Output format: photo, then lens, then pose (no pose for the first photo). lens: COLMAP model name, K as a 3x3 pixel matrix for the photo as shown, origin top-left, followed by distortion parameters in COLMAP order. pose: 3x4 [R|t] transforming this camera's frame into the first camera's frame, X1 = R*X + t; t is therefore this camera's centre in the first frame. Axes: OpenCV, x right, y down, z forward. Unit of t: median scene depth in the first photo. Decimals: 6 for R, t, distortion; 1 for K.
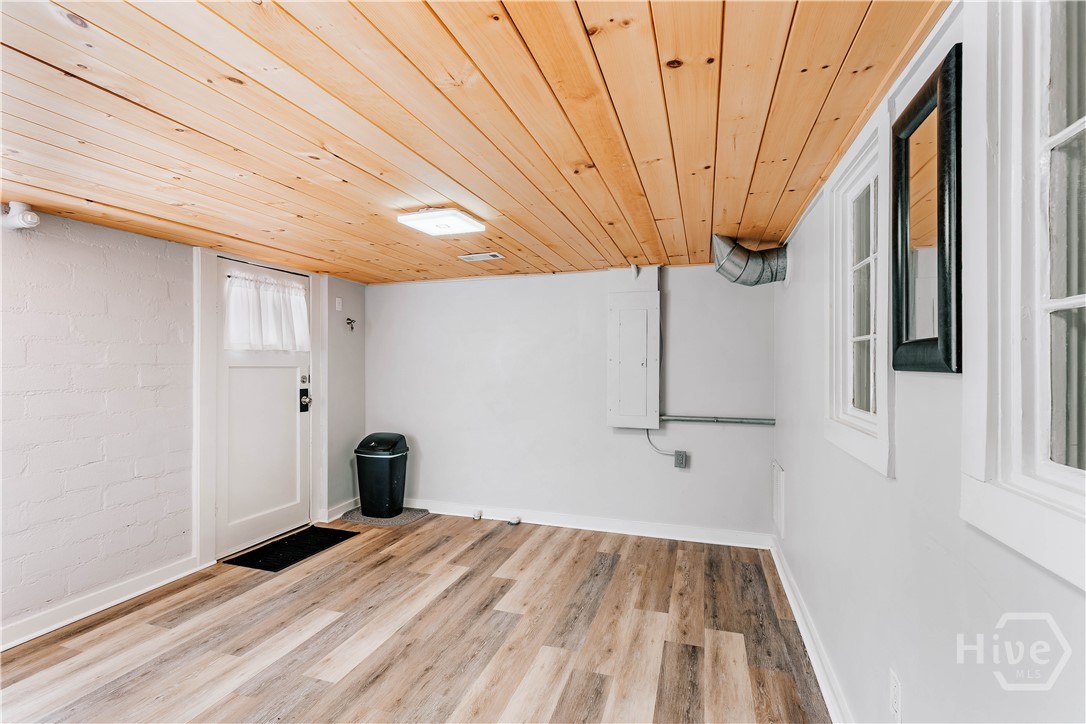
lens RADIAL K [[503.9, 0, 539.7], [0, 503.9, 364.4], [0, 0, 1]] dist [0.000357, 0.000157]
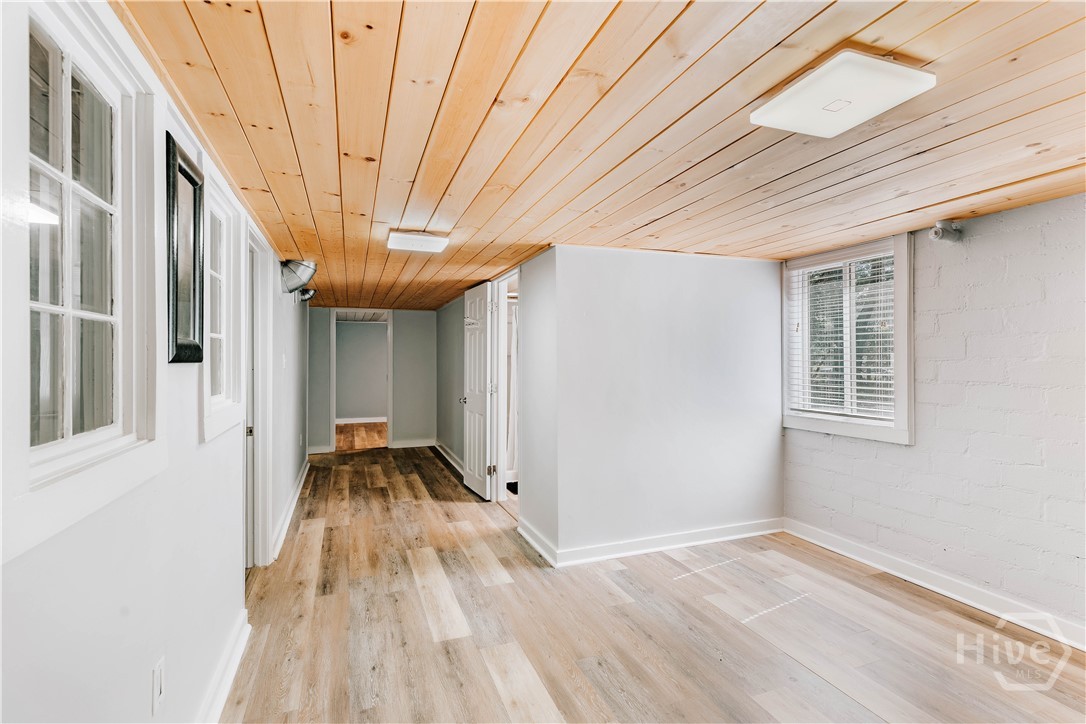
lens RADIAL K [[503.9, 0, 543.5], [0, 503.9, 359.1], [0, 0, 1]] dist [0.000357, 0.000157]
pose [[-0.779554, 0.004488, -0.626319, 0.377903], [0.001342, 0.999984, 0.005495, -0.003387], [0.626333, 0.003443, -0.779548, 1.163222]]
